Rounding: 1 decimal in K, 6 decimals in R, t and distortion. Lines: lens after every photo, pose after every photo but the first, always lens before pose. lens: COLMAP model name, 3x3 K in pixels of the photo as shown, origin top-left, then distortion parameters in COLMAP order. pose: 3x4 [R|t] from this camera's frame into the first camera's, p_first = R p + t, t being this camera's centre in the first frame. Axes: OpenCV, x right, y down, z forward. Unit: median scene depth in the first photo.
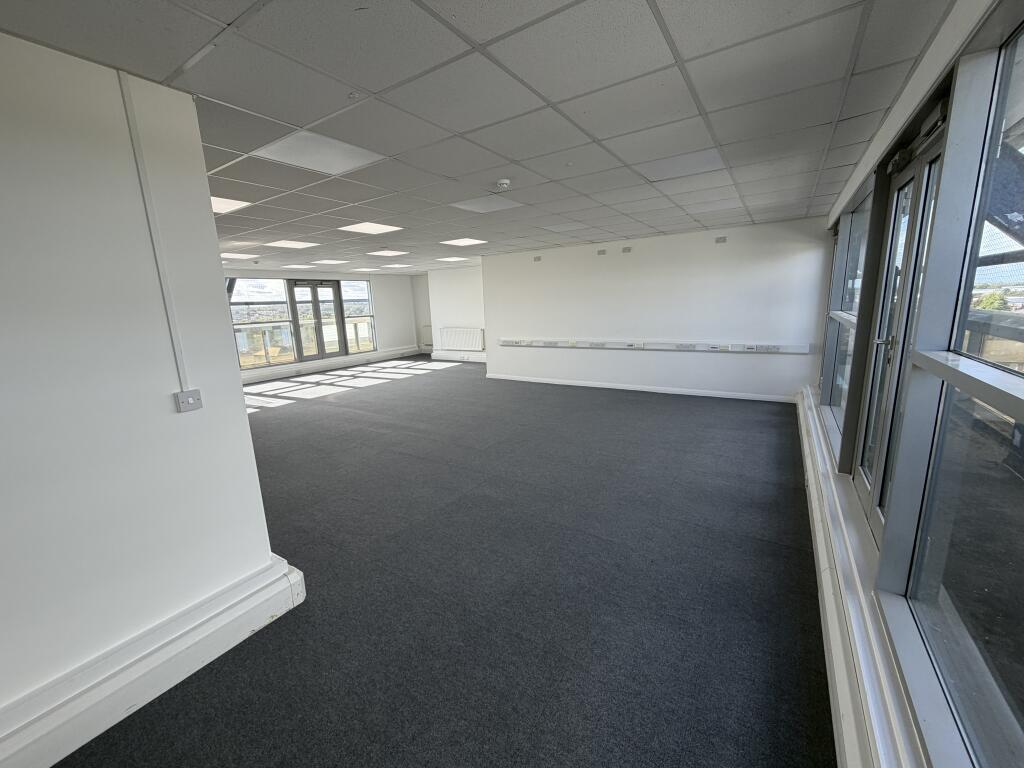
lens RADIAL K [[407.4, 0, 509.0], [0, 407.4, 390.8], [0, 0, 1]] dist [-0.001199, 0.000116]
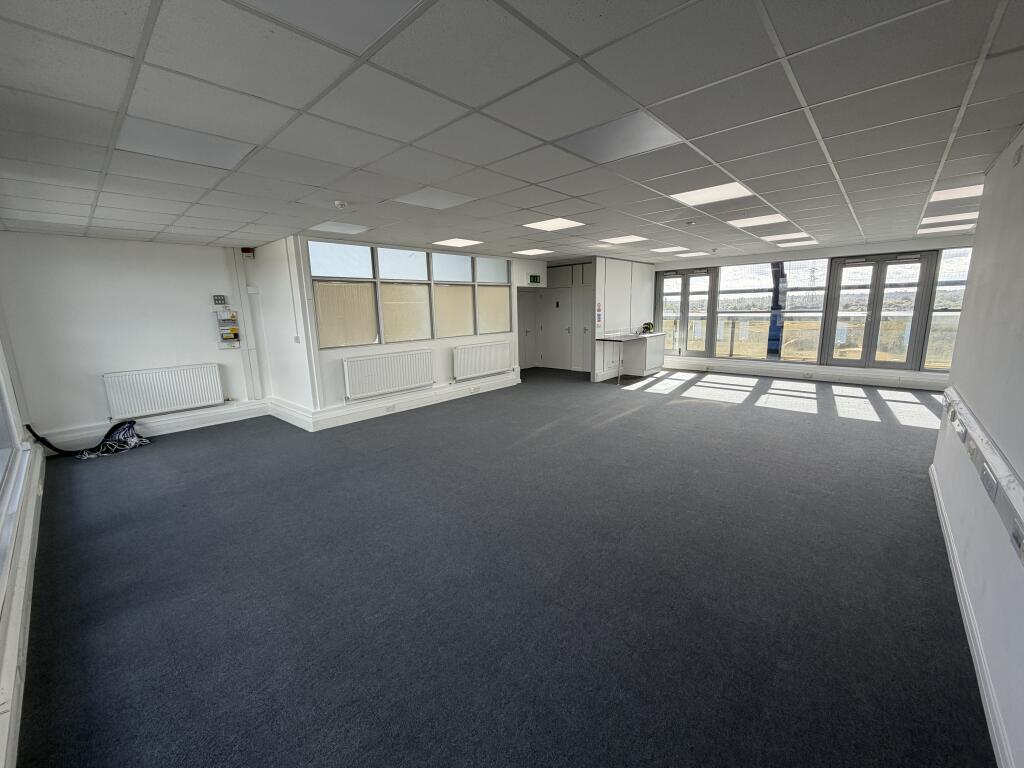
lens RADIAL K [[407.4, 0, 509.8], [0, 407.4, 389.5], [0, 0, 1]] dist [-0.001199, 0.000116]
pose [[-0.157692, 0.236078, -0.958854, 0.467919], [-0.180921, 0.947660, 0.263076, -0.169364], [0.970773, 0.214961, -0.106727, 0.709324]]
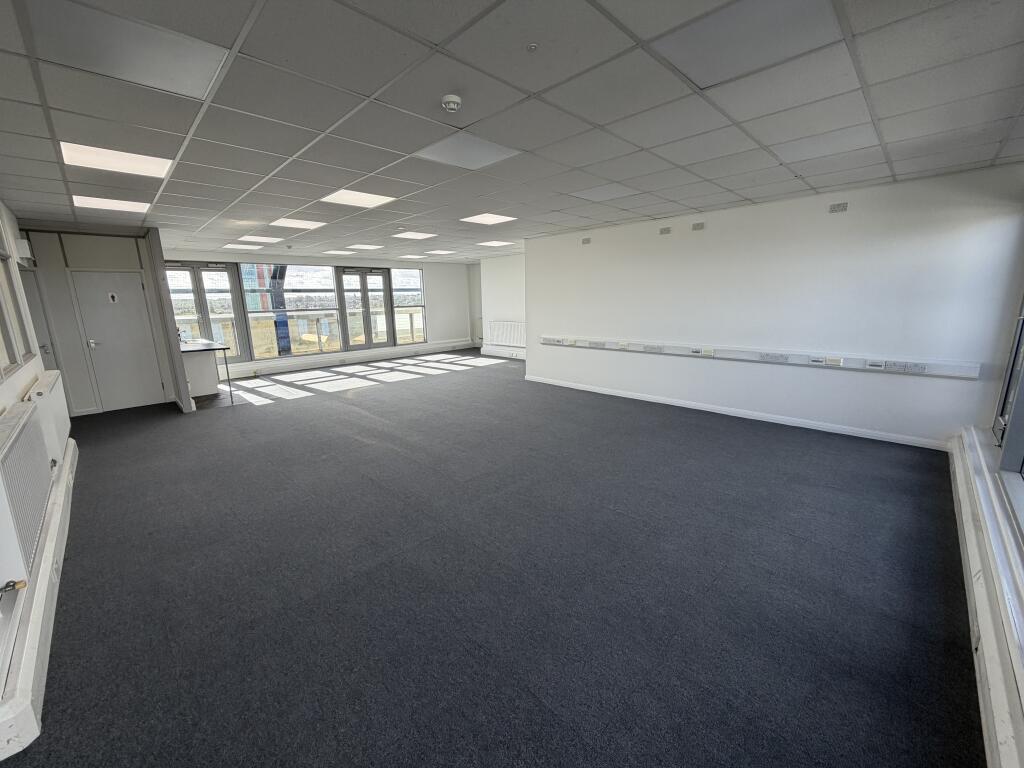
lens RADIAL K [[407.4, 0, 507.3], [0, 407.4, 389.0], [0, 0, 1]] dist [-0.001199, 0.000116]
pose [[0.978352, 0.063497, -0.196963, 0.094473], [-0.061033, 0.997963, 0.018561, -0.029902], [0.197741, -0.006137, 0.980235, 0.156030]]
